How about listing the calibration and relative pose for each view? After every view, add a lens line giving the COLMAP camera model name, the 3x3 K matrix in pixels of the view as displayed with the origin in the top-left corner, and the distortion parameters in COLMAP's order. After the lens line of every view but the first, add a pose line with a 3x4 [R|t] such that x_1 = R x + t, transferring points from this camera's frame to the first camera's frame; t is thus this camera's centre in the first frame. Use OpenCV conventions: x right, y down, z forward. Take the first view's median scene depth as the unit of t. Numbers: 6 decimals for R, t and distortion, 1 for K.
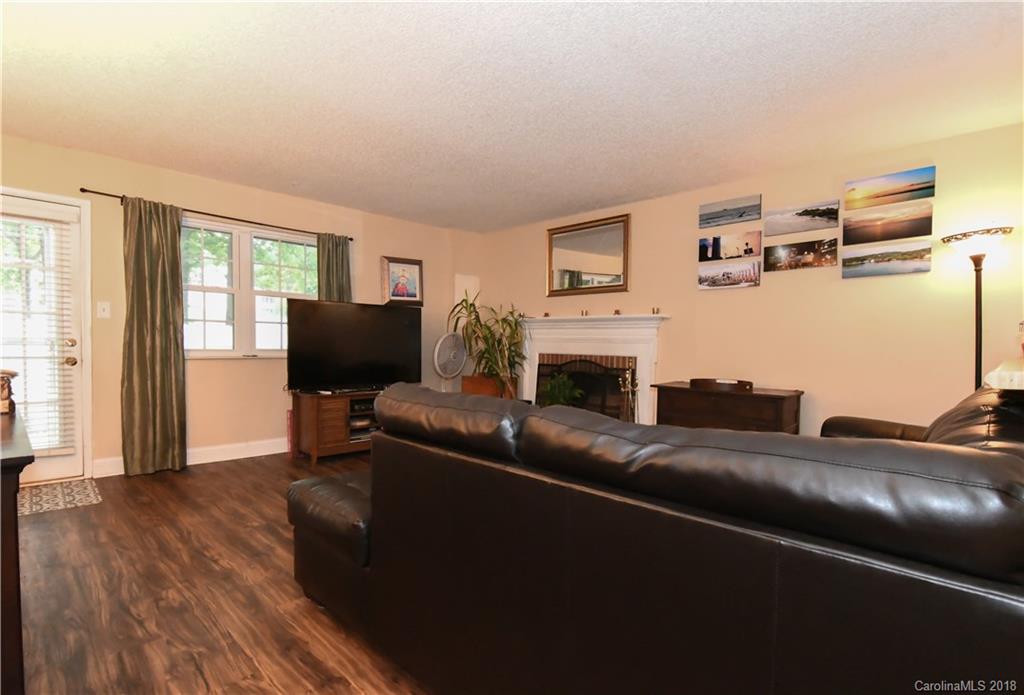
lens RADIAL K [[515.5, 0, 514.7], [0, 515.5, 358.6], [0, 0, 1]] dist [-0.002058, 0.001119]
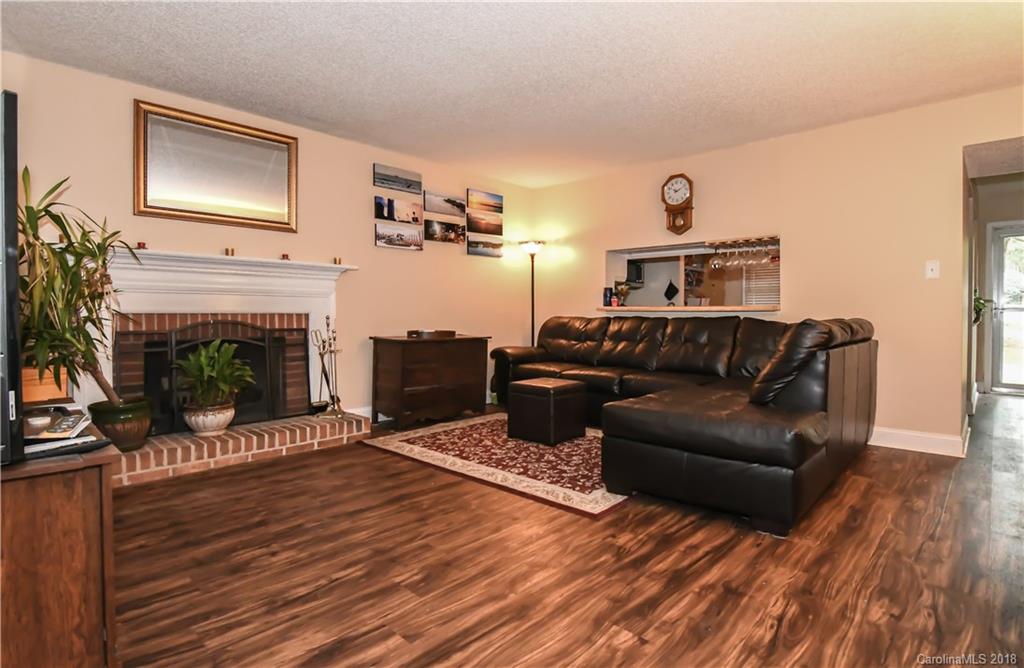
lens RADIAL K [[531.3, 0, 516.9], [0, 531.3, 312.6], [0, 0, 1]] dist [-0.004857, -0.004575]
pose [[-0.047812, -0.013933, 0.998759, -0.771797], [0.027356, 0.999509, 0.015253, -0.010323], [-0.998482, 0.028052, -0.047407, 0.847991]]
